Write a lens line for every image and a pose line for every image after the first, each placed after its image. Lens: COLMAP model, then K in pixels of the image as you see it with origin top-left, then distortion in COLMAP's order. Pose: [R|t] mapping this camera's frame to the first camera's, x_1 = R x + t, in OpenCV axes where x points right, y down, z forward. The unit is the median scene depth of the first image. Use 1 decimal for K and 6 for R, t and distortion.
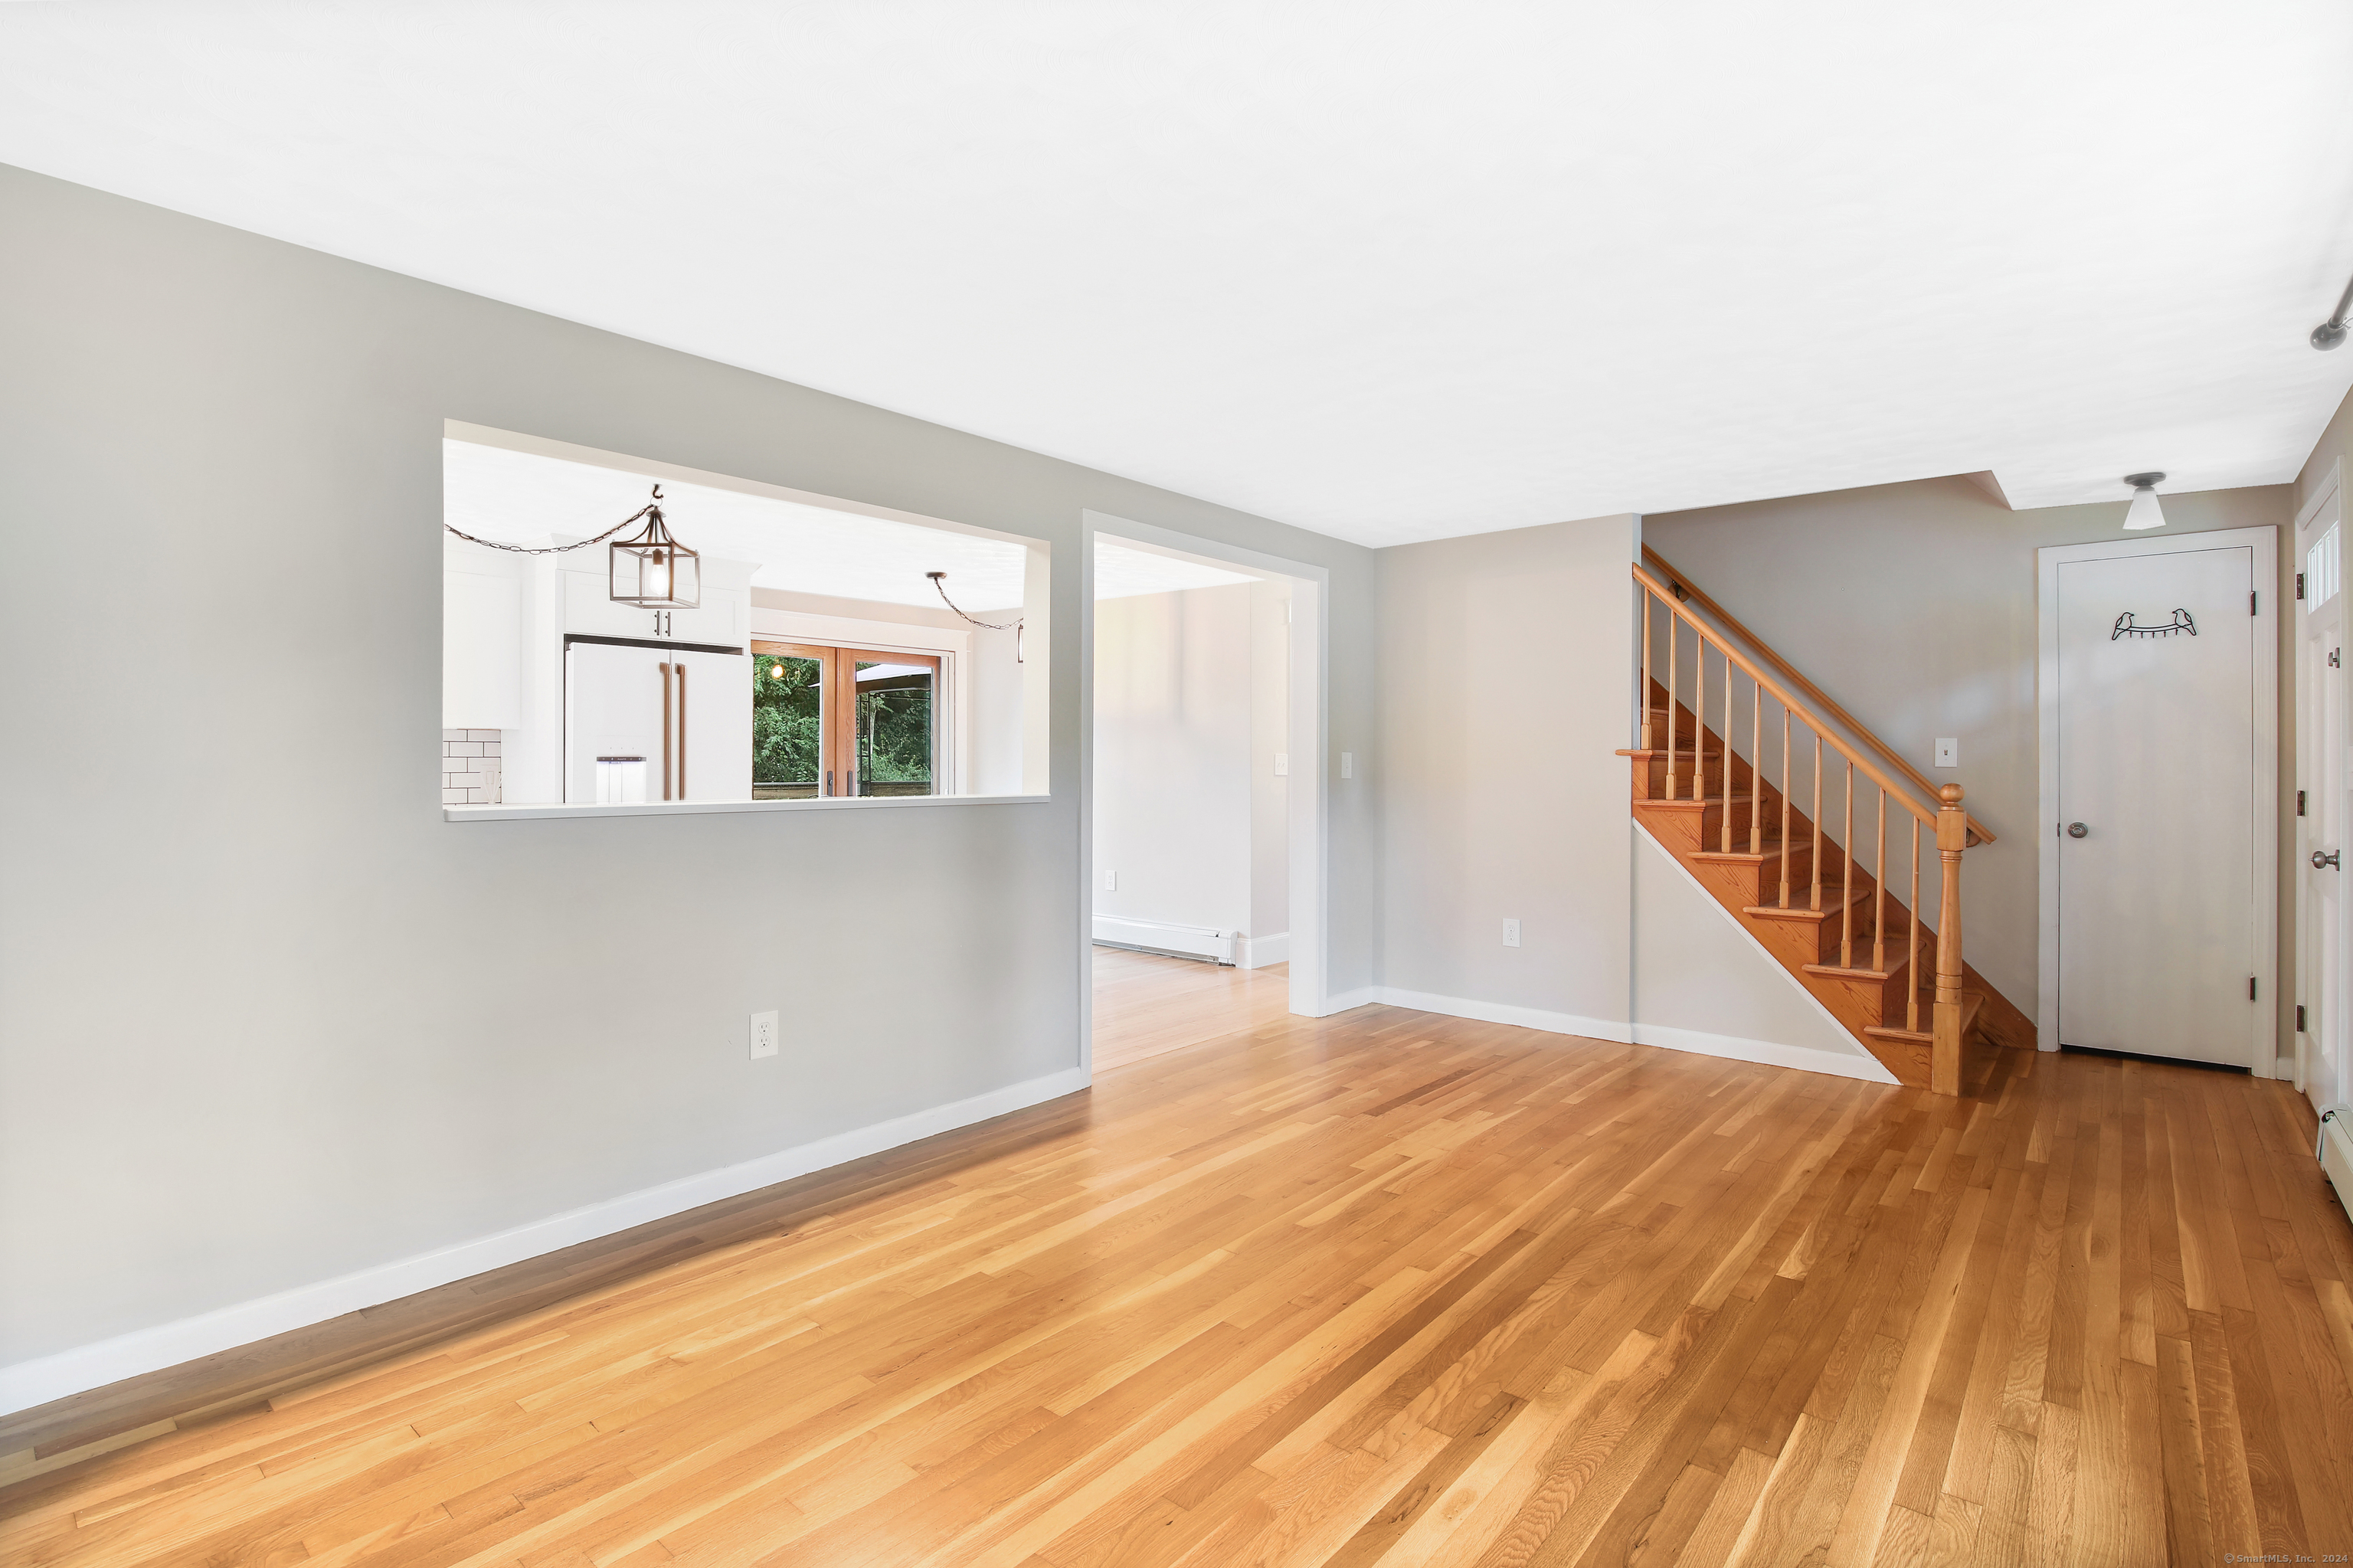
lens RADIAL K [[1115.4, 0, 1199.1], [0, 1115.4, 773.5], [0, 0, 1]] dist [-0.000651, -0.000523]
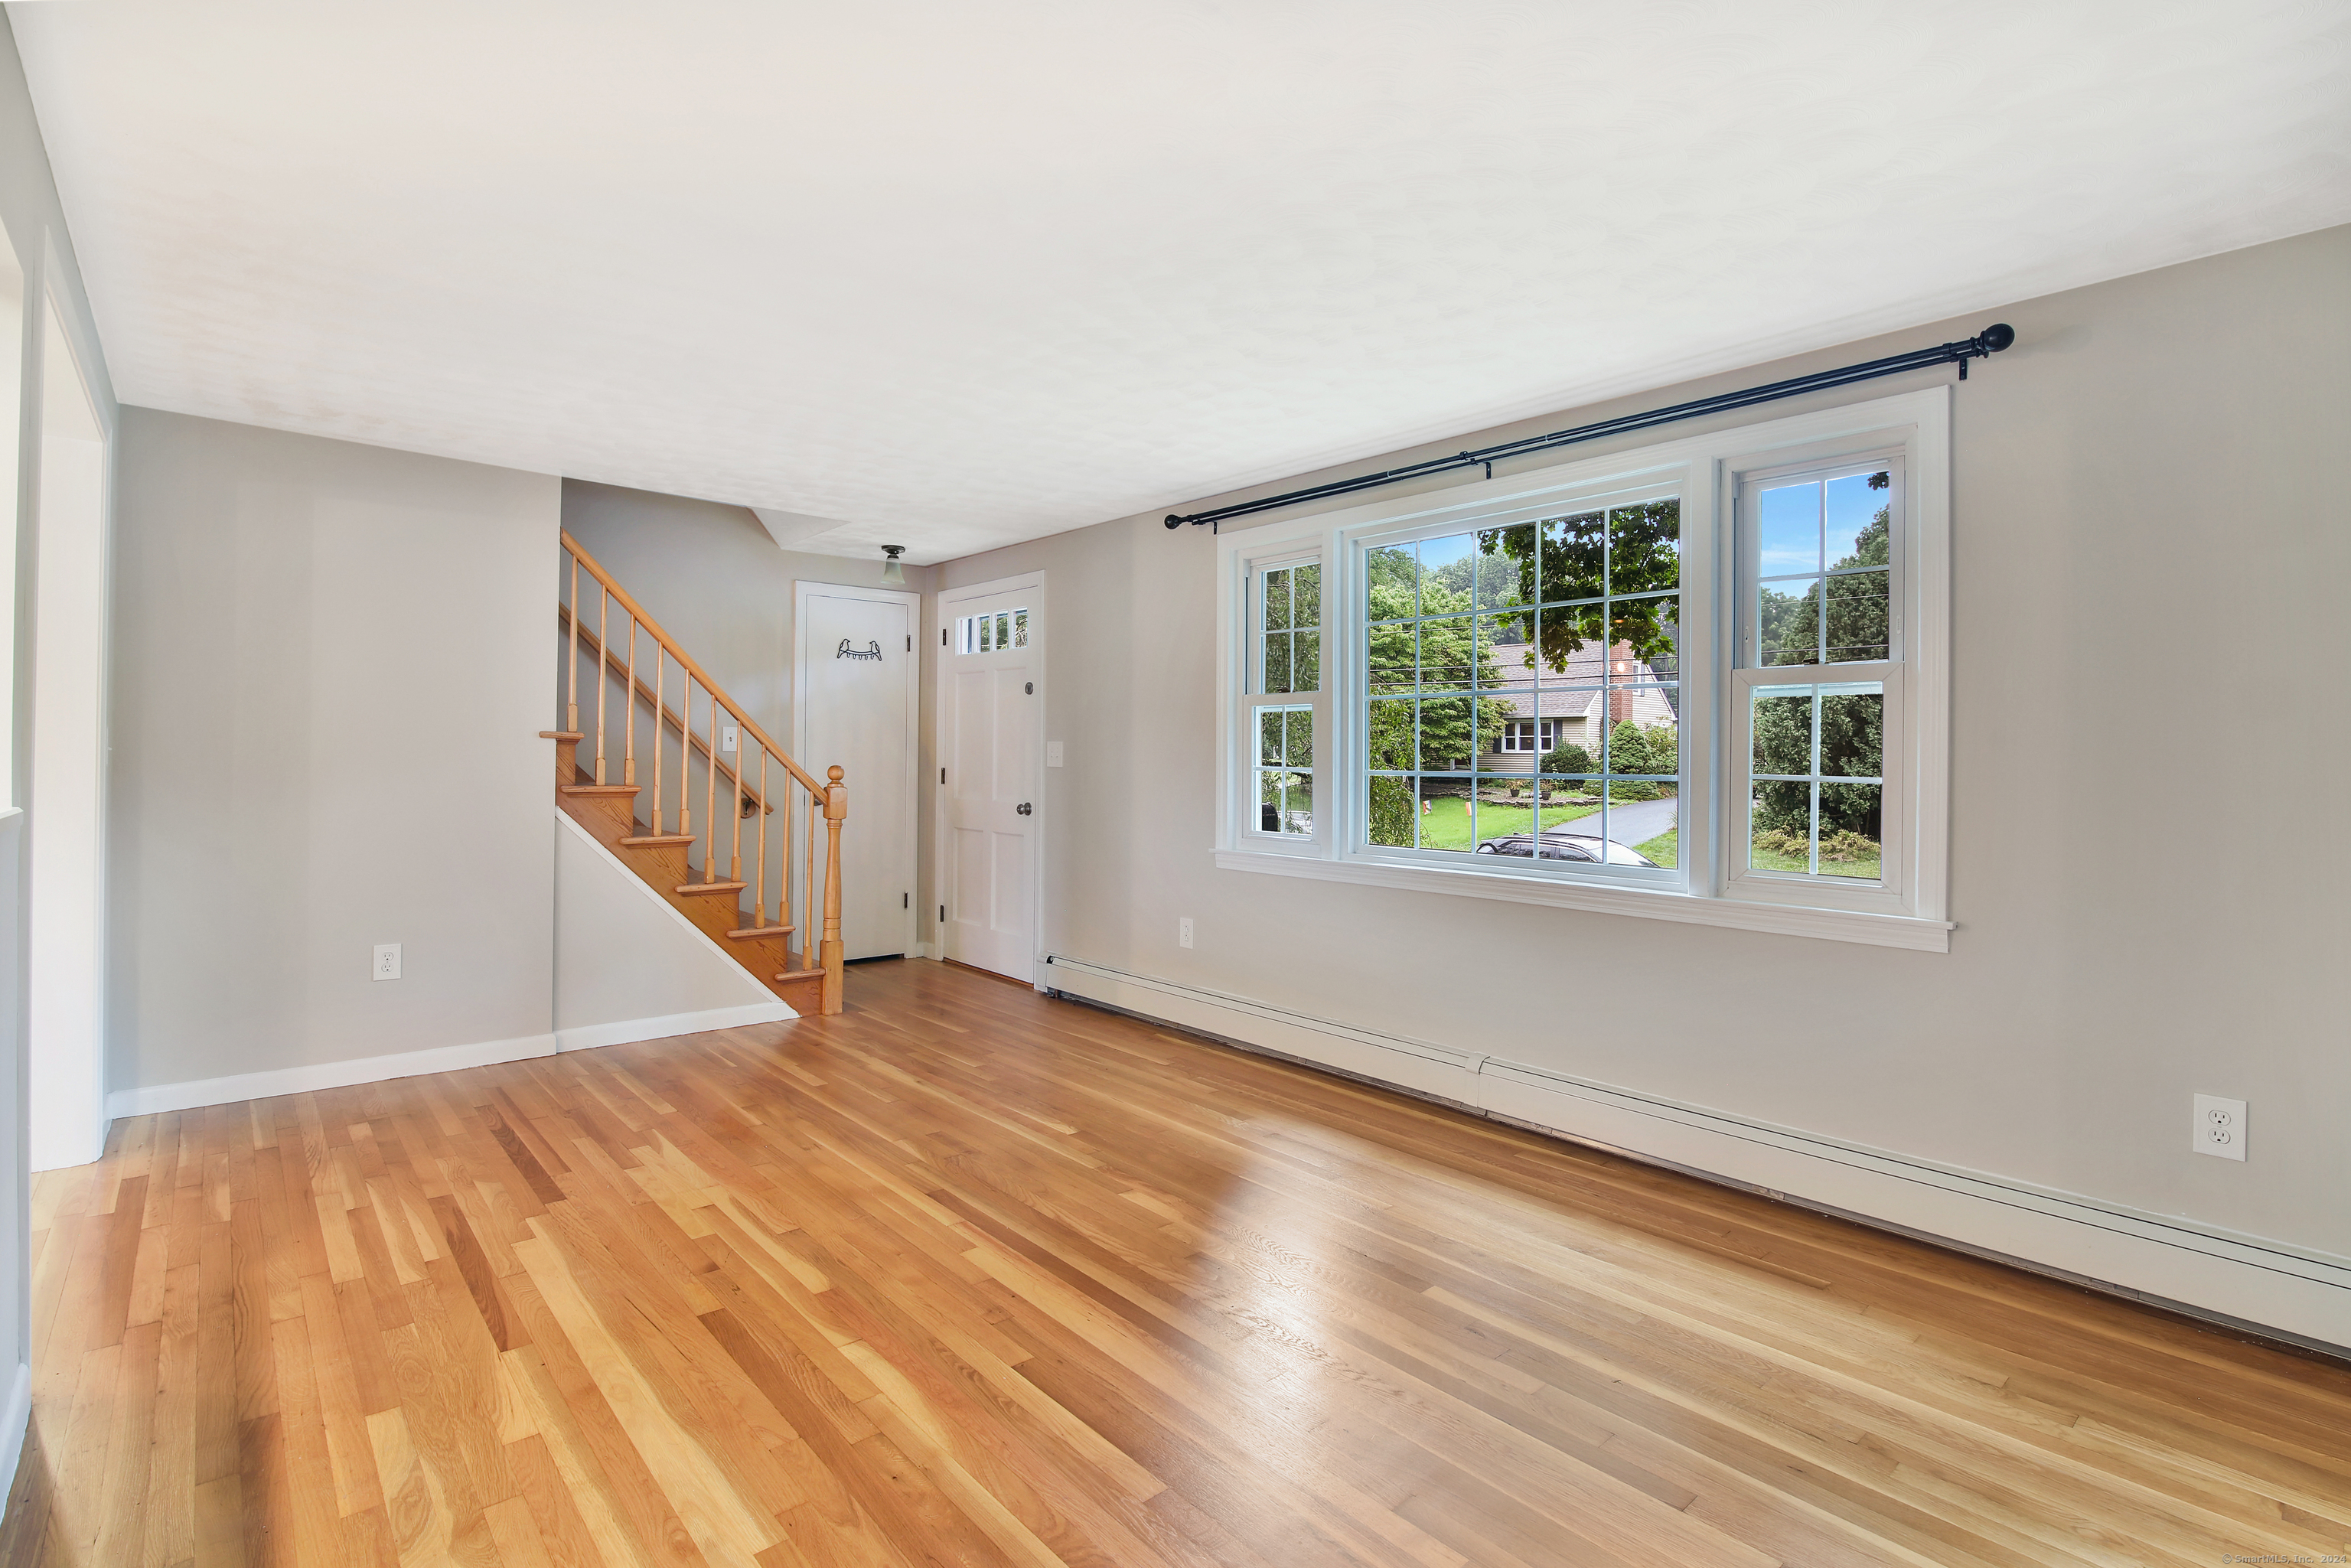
lens RADIAL K [[1114.3, 0, 1198.0], [0, 1114.3, 773.5], [0, 0, 1]] dist [-0.000651, -0.000523]
pose [[0.145810, -0.012143, 0.989238, -0.621701], [-0.004742, 0.999905, 0.012973, 0.005941], [-0.989301, -0.006582, 0.145738, 0.547042]]
